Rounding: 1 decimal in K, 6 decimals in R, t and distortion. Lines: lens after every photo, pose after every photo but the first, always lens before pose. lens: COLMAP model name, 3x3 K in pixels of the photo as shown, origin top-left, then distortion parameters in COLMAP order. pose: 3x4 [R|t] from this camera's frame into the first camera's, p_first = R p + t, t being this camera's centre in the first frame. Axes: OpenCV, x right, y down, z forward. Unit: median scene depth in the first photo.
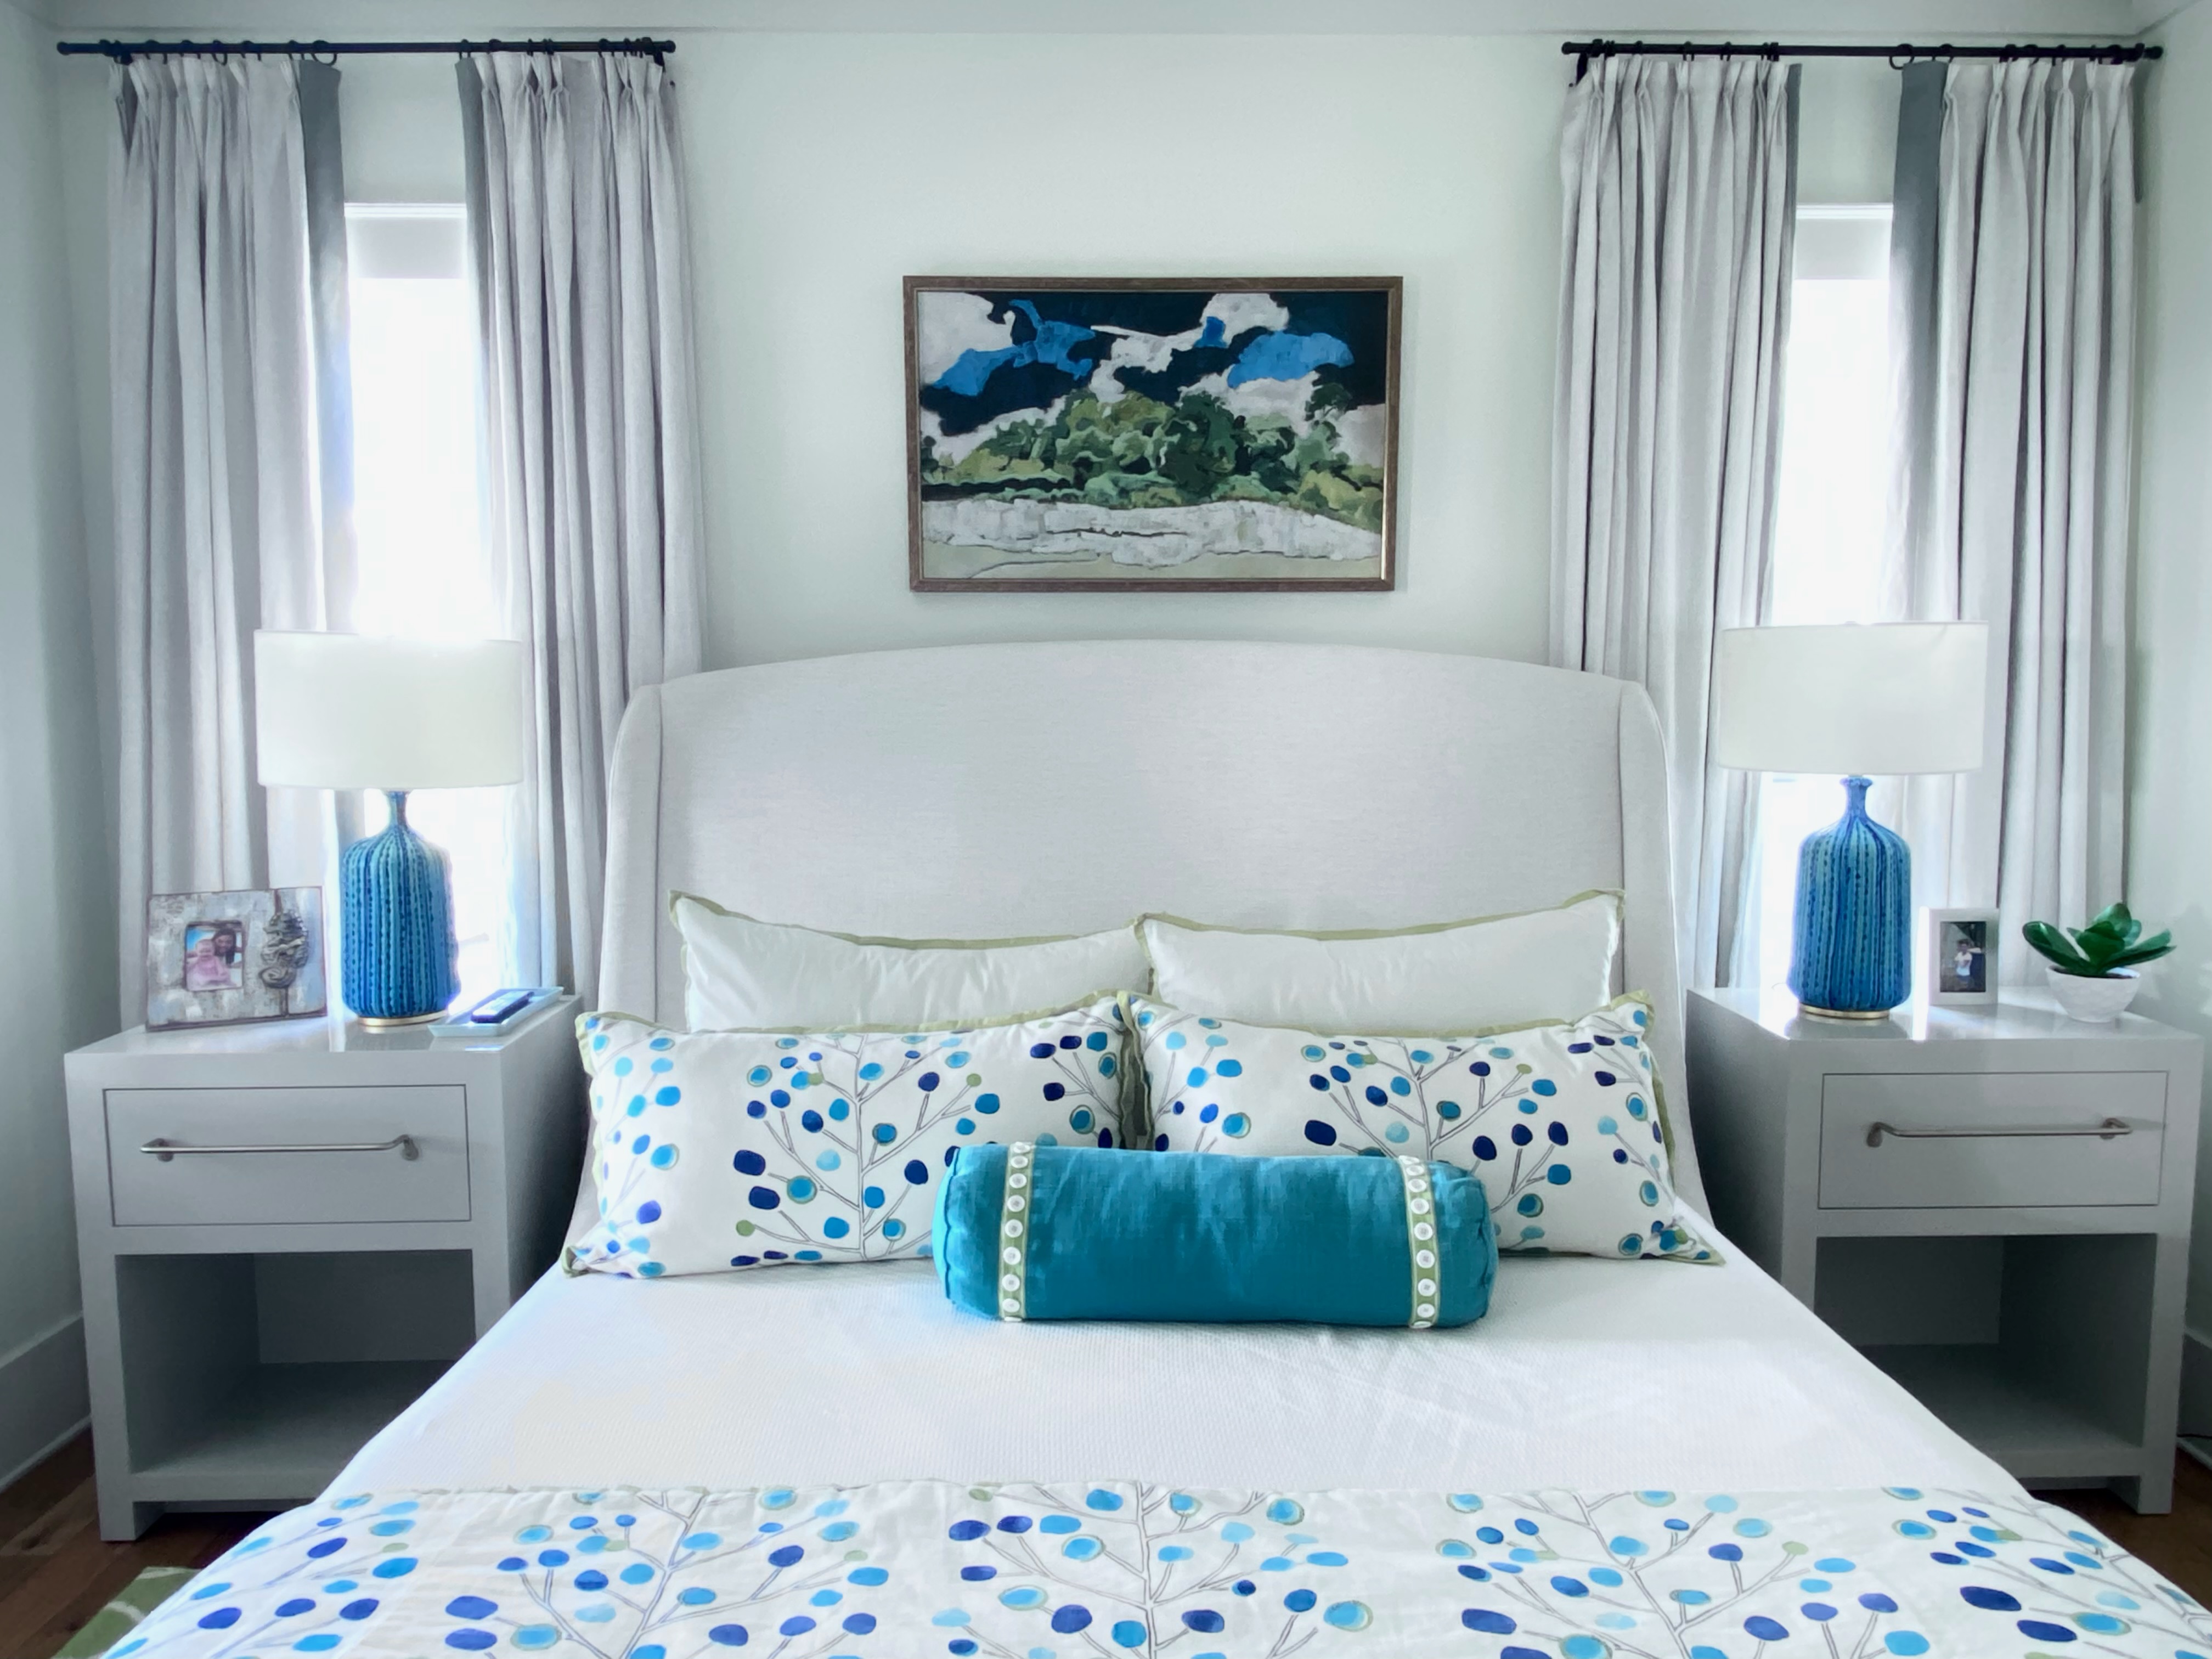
lens RADIAL K [[1460.5, 0, 1114.4], [0, 1460.5, 815.9], [0, 0, 1]] dist [0.046367, -0.047939]
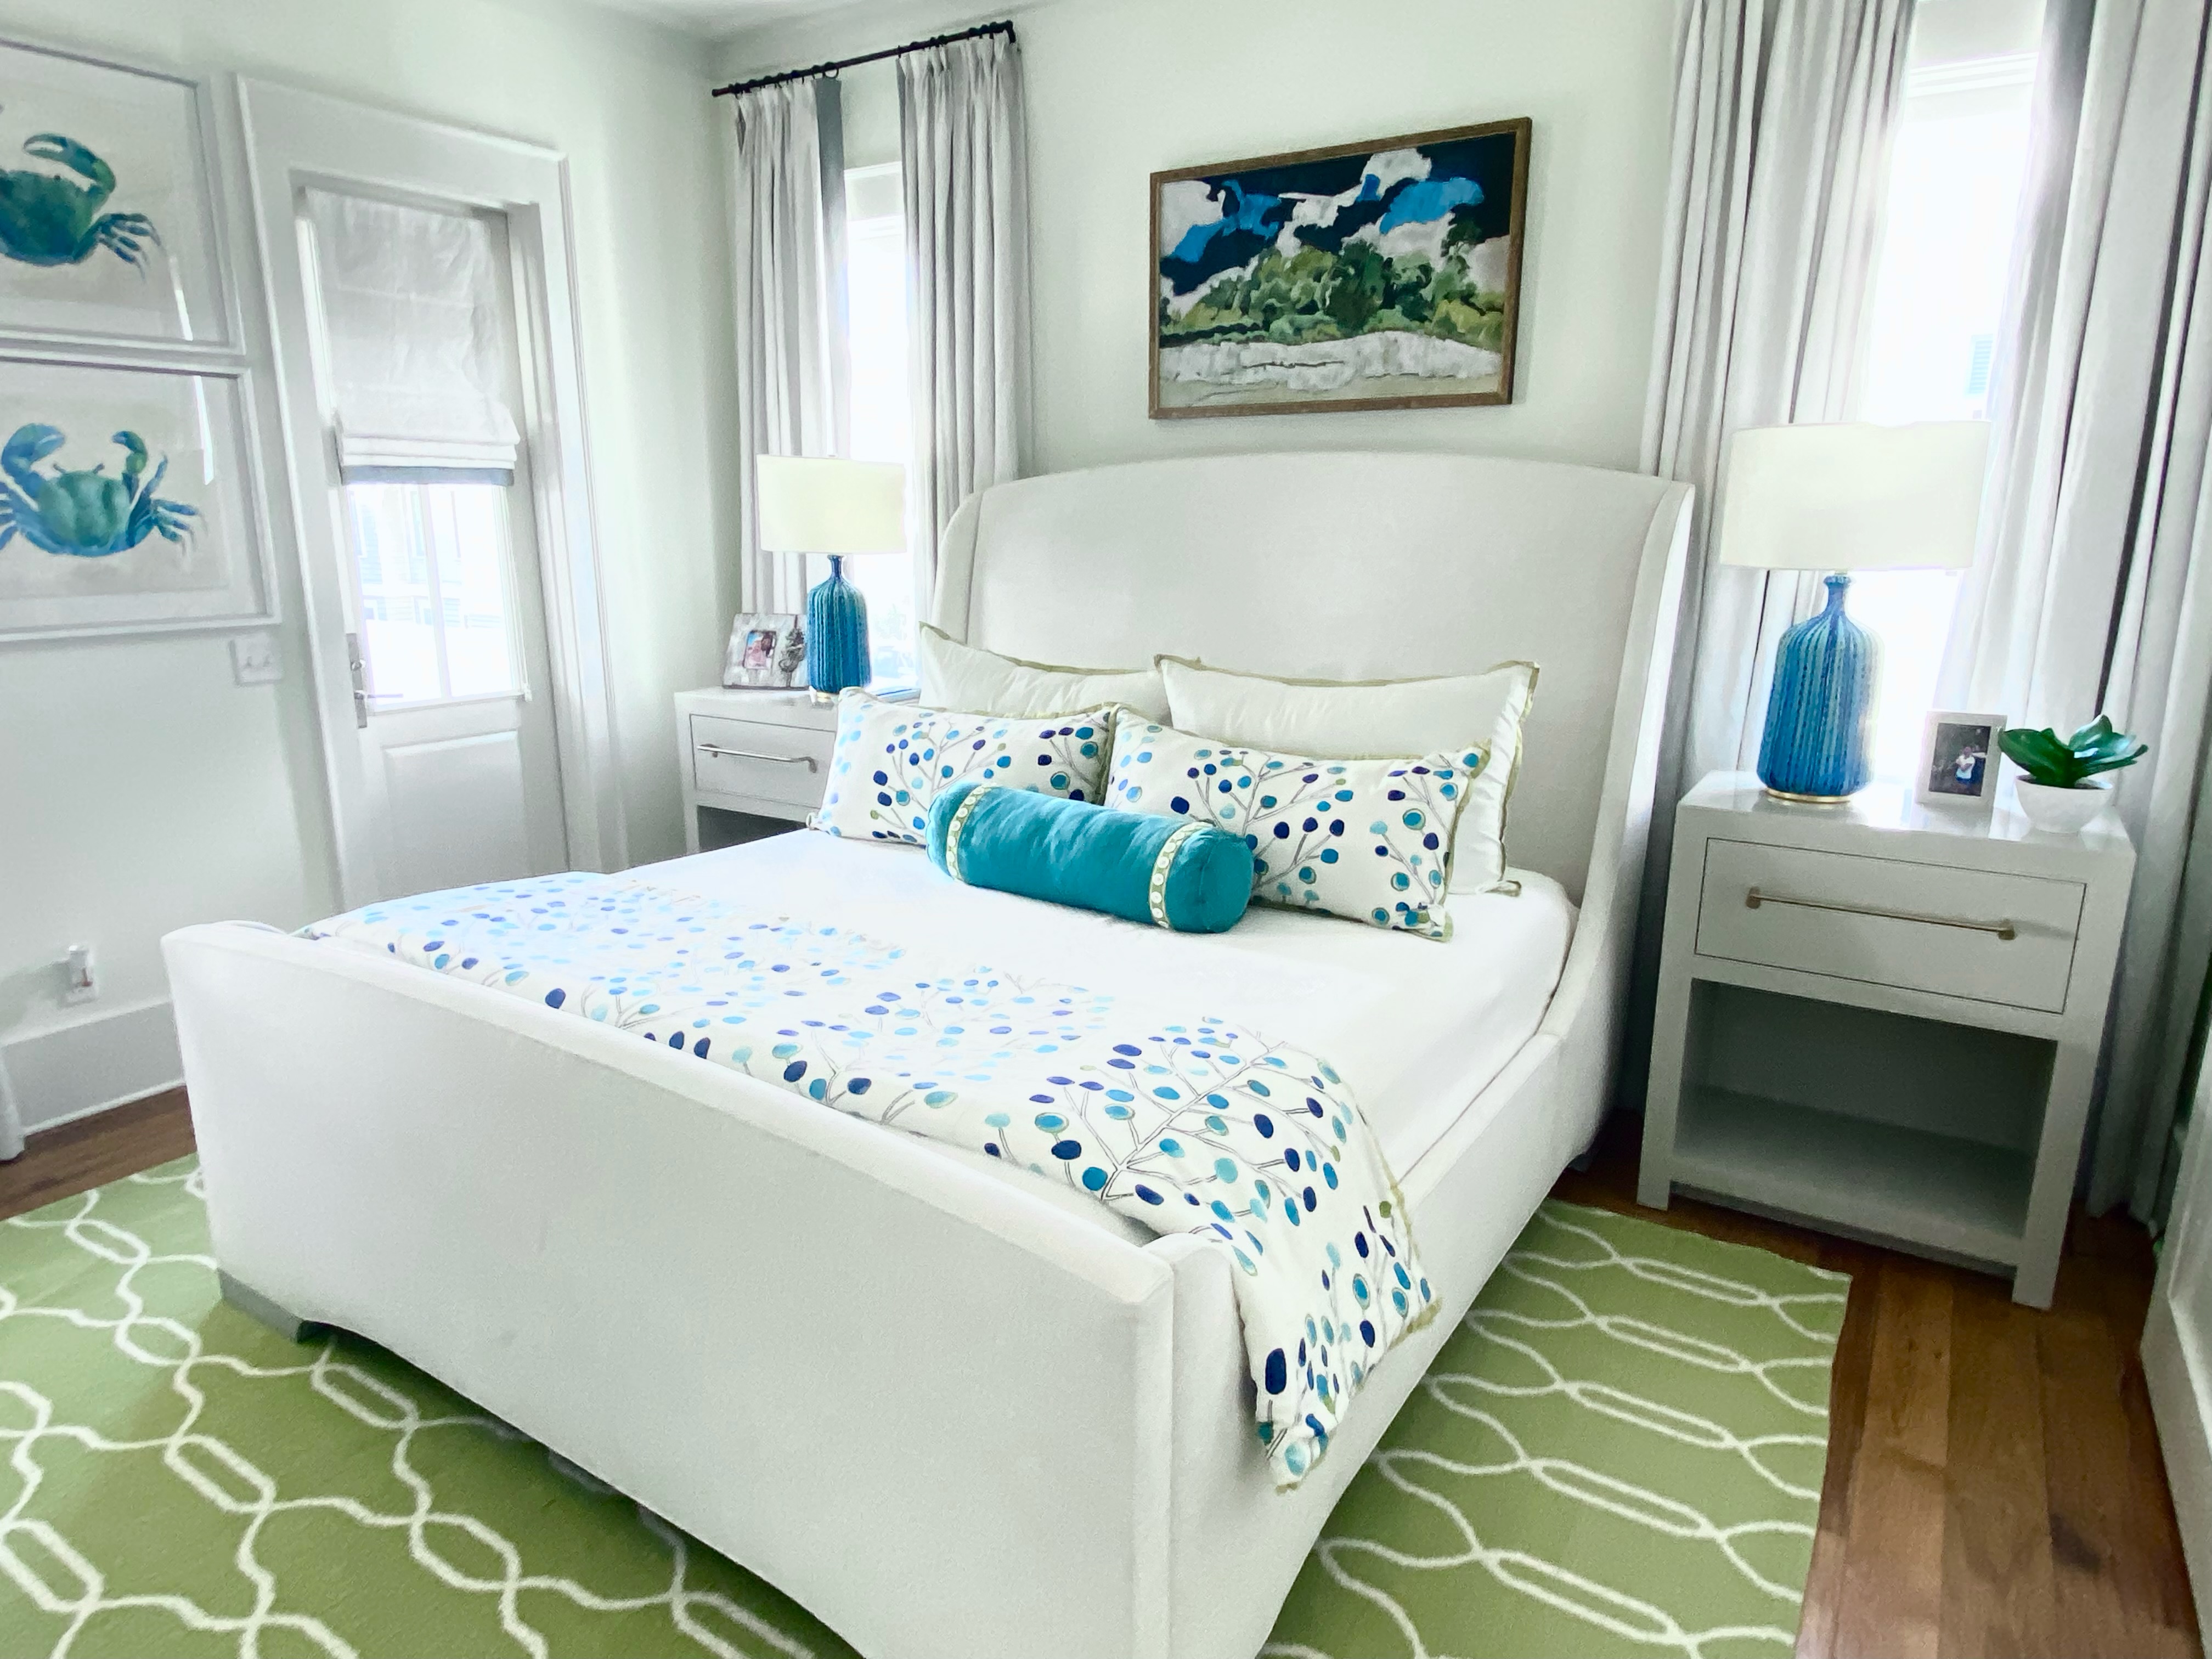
lens RADIAL K [[1336.9, 0, 1107.8], [0, 1336.9, 823.4], [0, 0, 1]] dist [0.015991, -0.011106]
pose [[0.833401, 0.131954, -0.536684, 0.572617], [-0.049964, 0.985091, 0.164617, 0.015414], [0.550405, -0.110377, 0.827569, -0.094544]]
